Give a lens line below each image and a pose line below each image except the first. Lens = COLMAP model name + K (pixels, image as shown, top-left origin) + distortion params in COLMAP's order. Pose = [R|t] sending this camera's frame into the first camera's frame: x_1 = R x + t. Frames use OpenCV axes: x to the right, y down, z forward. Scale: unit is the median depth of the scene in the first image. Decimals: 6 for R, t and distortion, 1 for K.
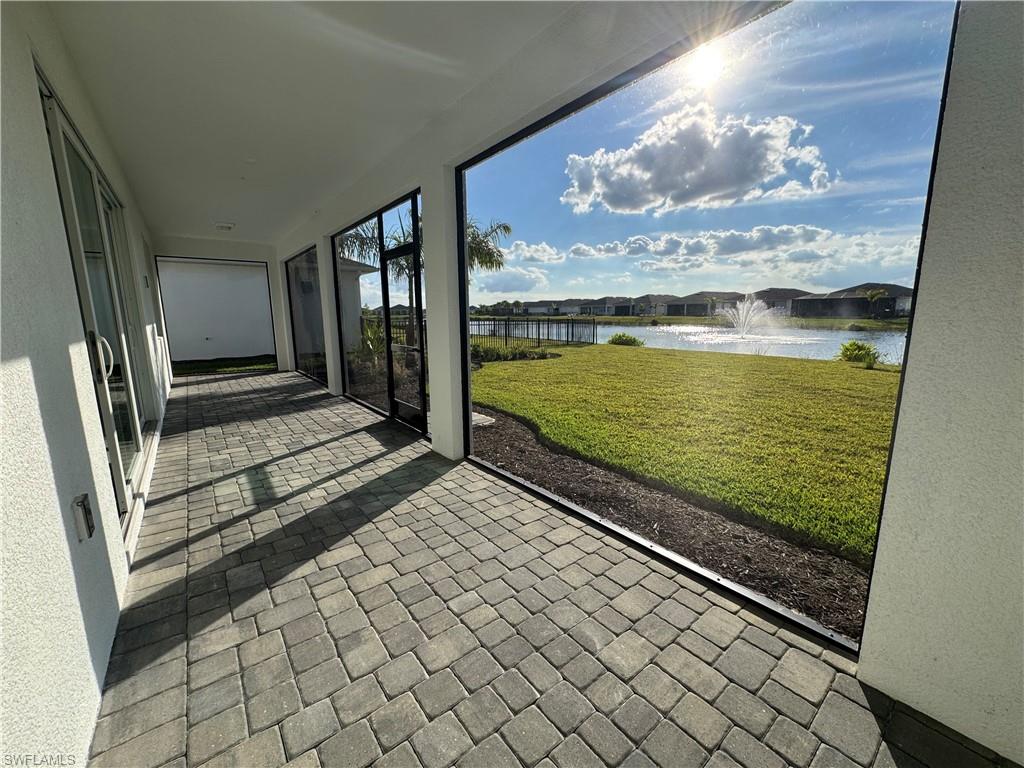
lens RADIAL K [[409.6, 0, 512.9], [0, 409.6, 381.5], [0, 0, 1]] dist [-0.002440, -0.000046]
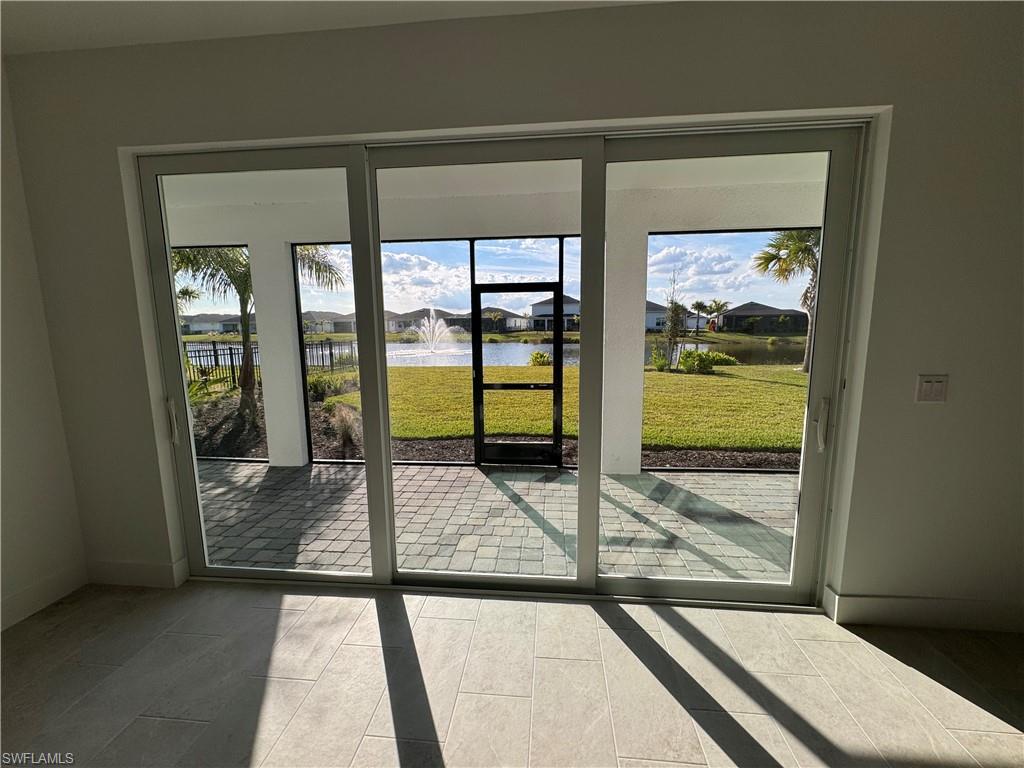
lens RADIAL K [[409.6, 0, 512.9], [0, 409.6, 381.5], [0, 0, 1]] dist [-0.002440, -0.000046]
pose [[0.684729, -0.098179, 0.722155, -1.104295], [0.125824, 0.991931, 0.015552, -0.122243], [-0.717854, 0.080216, 0.691557, 0.389393]]
